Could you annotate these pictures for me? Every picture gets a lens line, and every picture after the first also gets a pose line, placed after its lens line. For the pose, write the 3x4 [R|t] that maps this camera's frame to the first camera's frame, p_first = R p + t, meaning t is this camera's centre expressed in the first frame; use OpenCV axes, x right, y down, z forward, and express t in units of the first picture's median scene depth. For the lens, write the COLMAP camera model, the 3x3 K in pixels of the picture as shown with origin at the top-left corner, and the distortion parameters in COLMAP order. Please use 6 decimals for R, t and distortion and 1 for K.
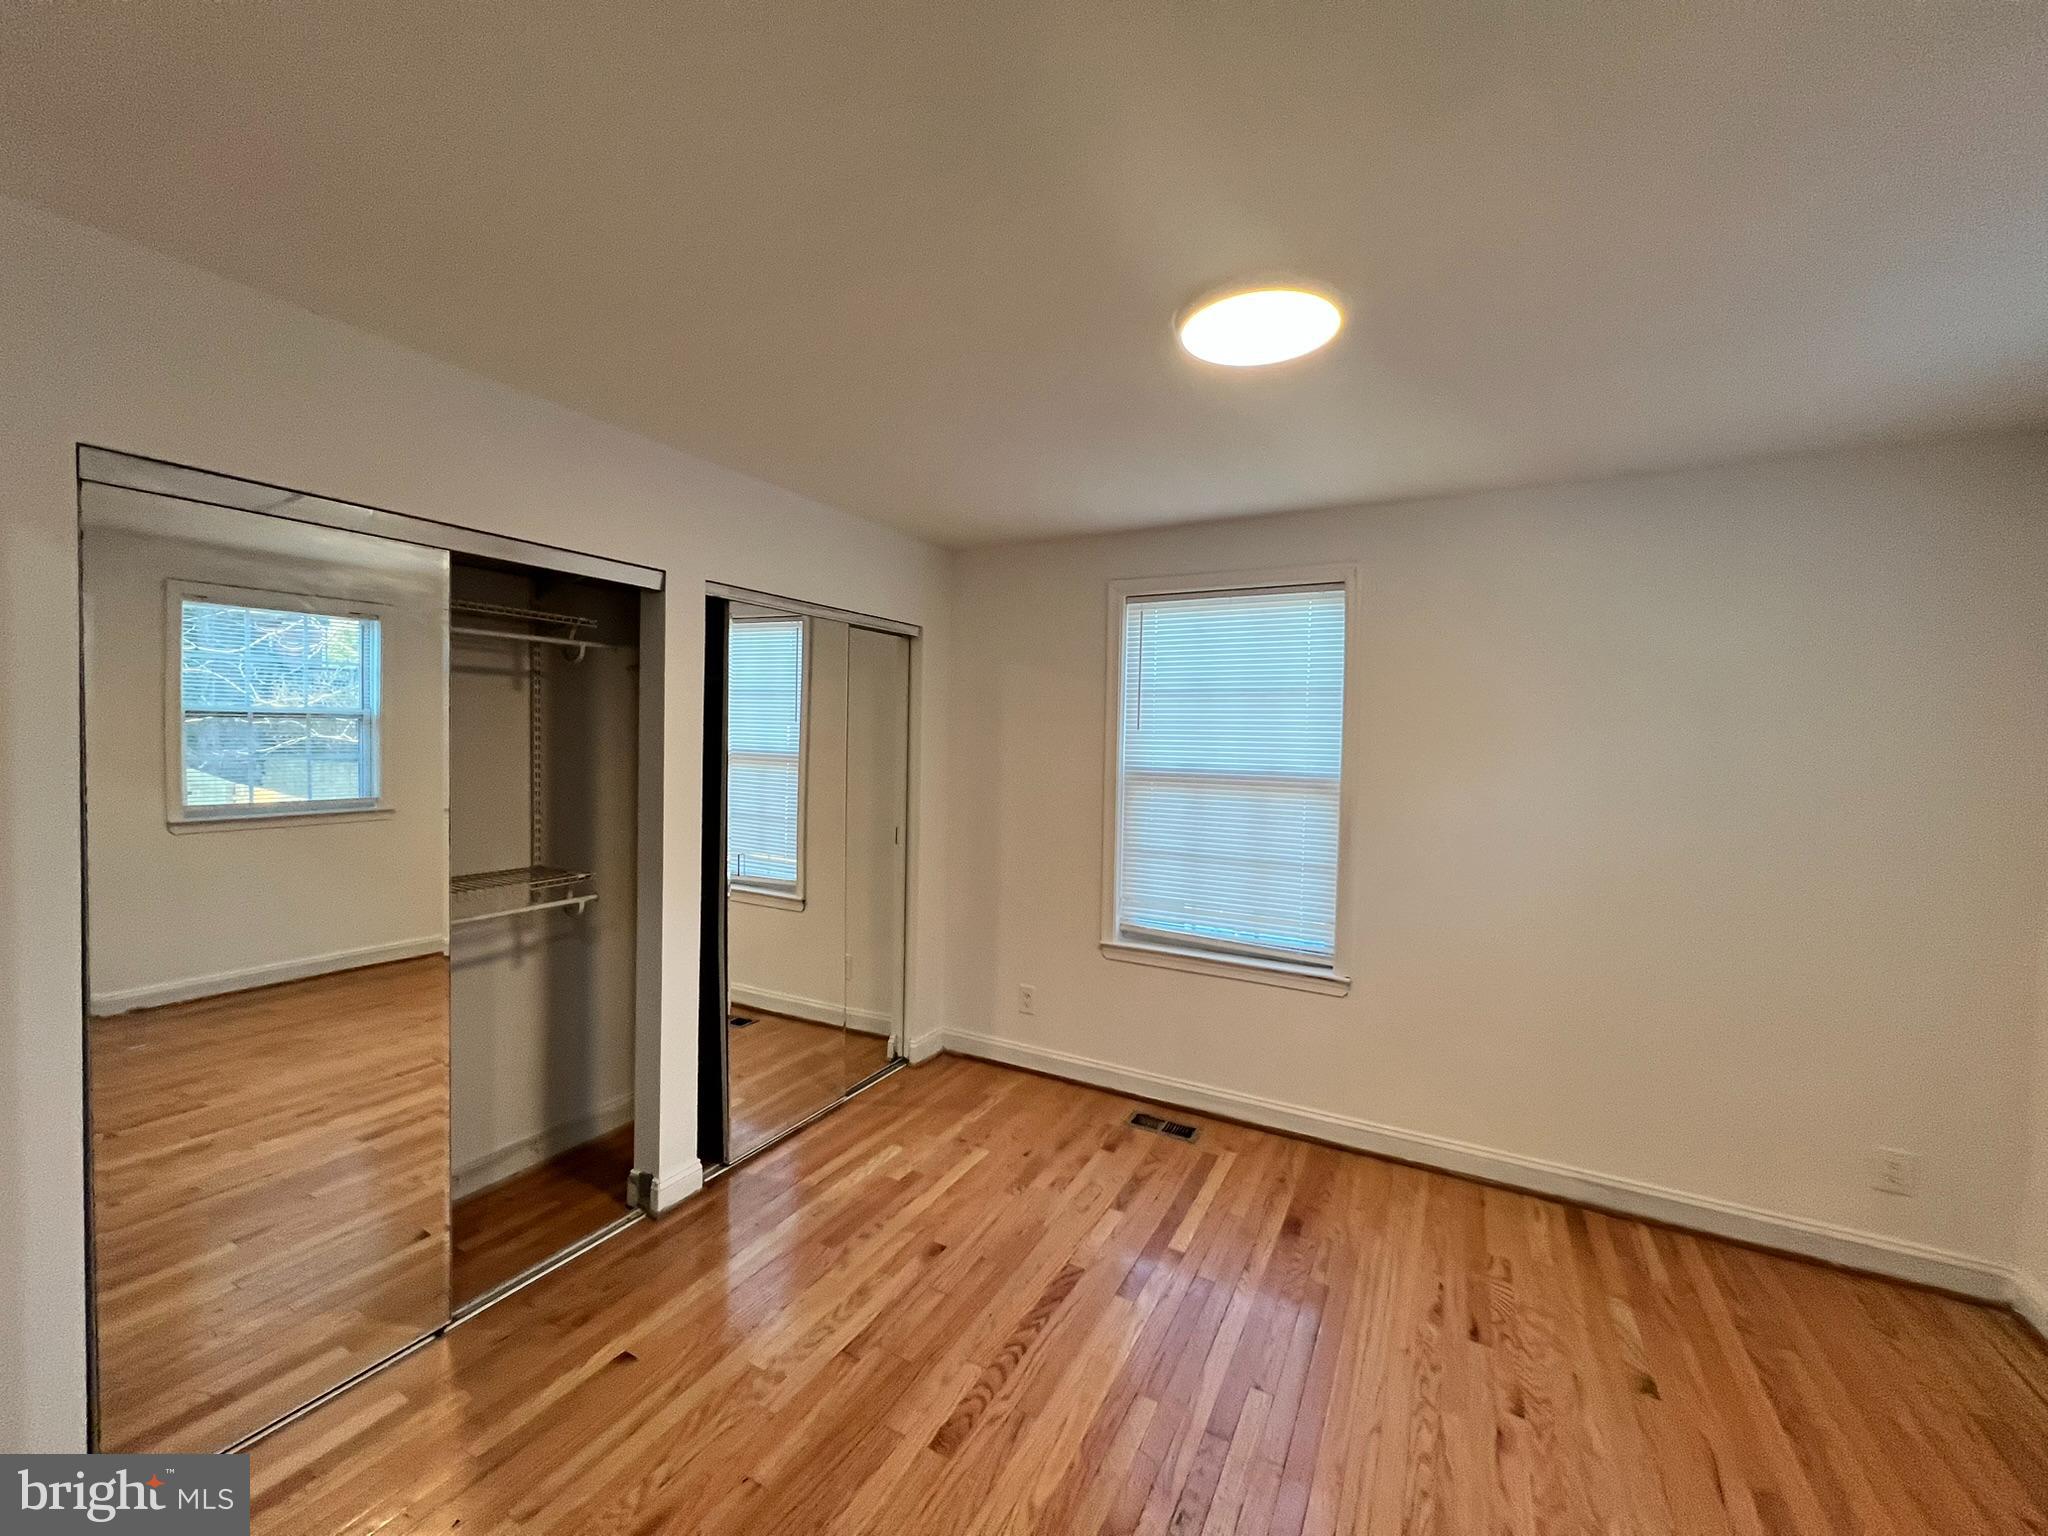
lens RADIAL K [[816.5, 0, 1020.1], [0, 816.5, 761.4], [0, 0, 1]] dist [-0.001581, 0.000157]
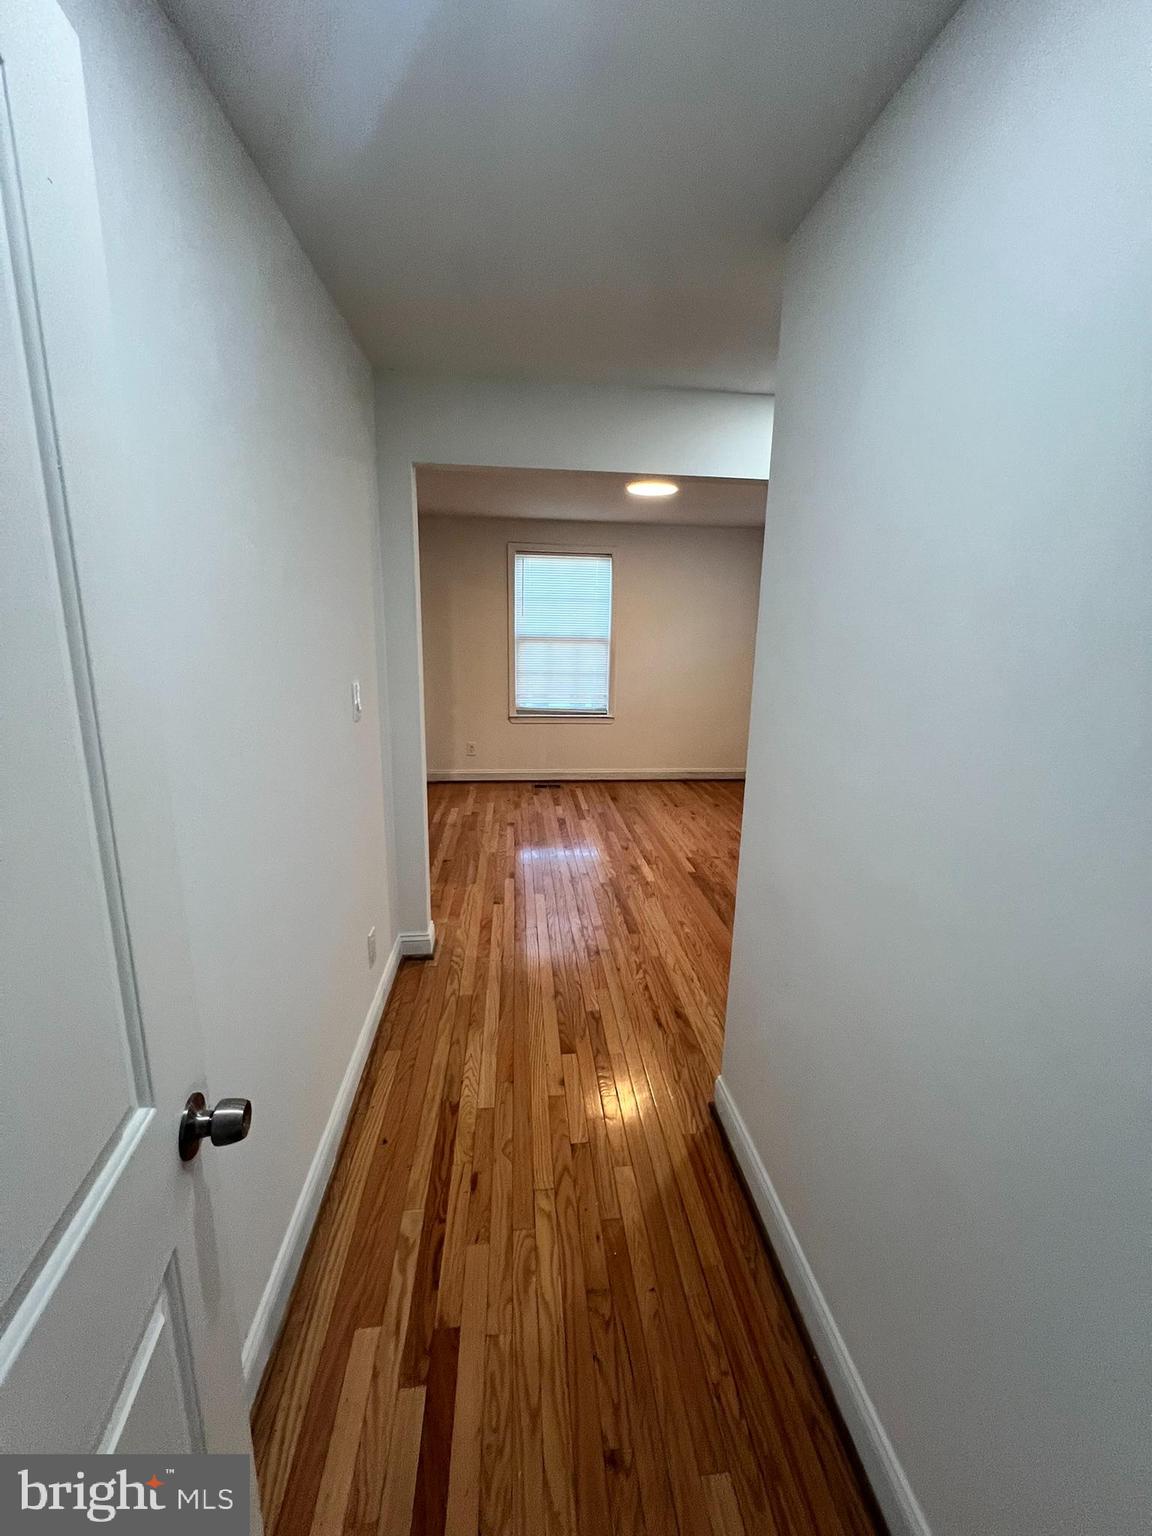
lens RADIAL K [[612.4, 0, 577.1], [0, 612.4, 764.9], [0, 0, 1]] dist [-0.001581, 0.000157]
pose [[0.823275, -0.127154, 0.553218, -0.748599], [0.010300, 0.977774, 0.209408, 0.008867], [-0.567550, -0.166702, 0.806286, -0.496783]]
